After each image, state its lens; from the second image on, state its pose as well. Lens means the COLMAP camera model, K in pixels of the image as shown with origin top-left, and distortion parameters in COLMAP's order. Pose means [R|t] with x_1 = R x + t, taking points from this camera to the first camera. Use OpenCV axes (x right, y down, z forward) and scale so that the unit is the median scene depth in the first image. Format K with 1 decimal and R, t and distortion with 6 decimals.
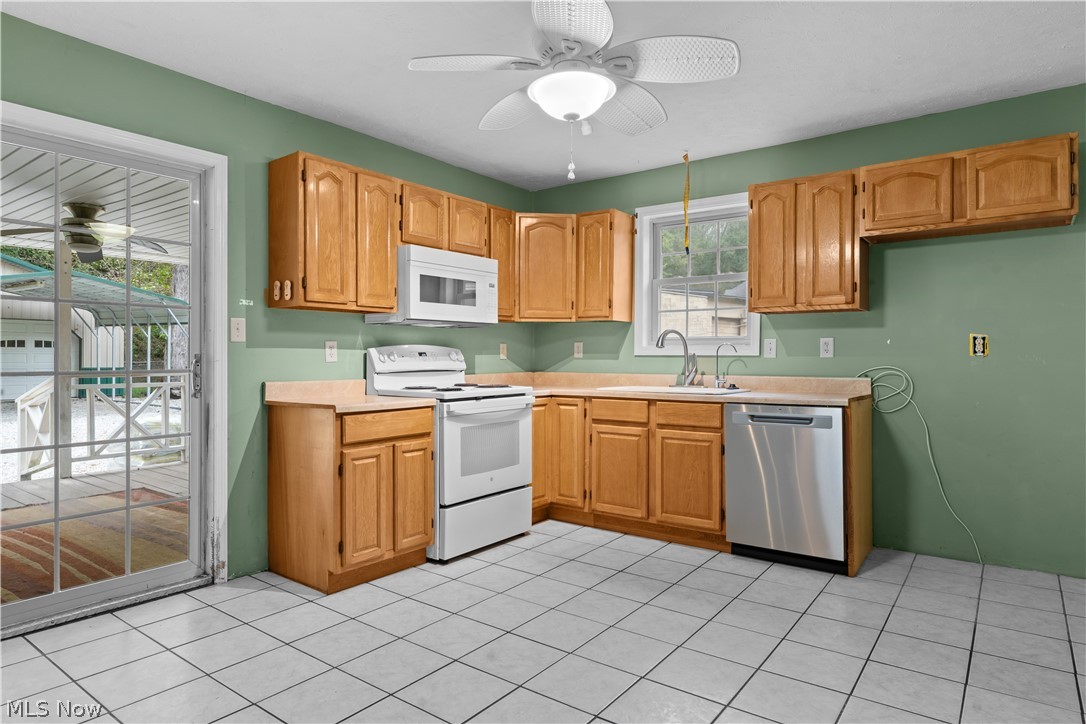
lens RADIAL K [[643.5, 0, 542.2], [0, 643.5, 357.0], [0, 0, 1]] dist [-0.009466, 0.000366]
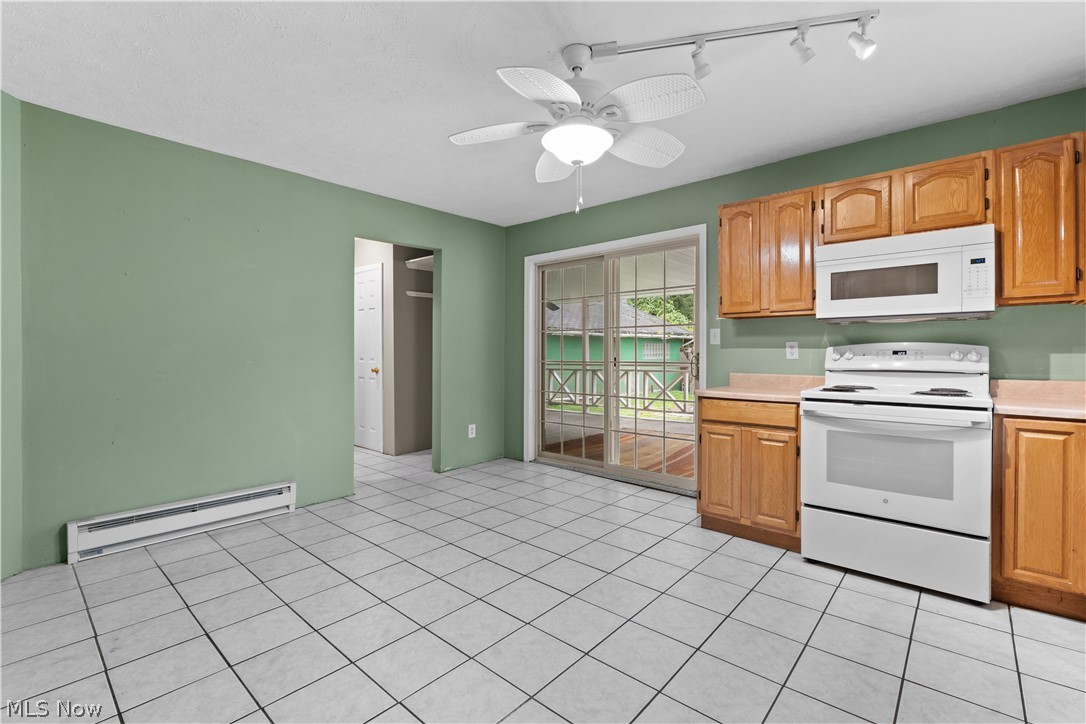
lens RADIAL K [[479.6, 0, 542.8], [0, 479.6, 357.7], [0, 0, 1]] dist [0.002451, 0.000117]
pose [[-0.080667, 0.009345, -0.996697, 0.624932], [-0.002123, 0.999952, 0.009547, -0.002904], [0.996739, 0.002886, -0.080643, 0.646079]]
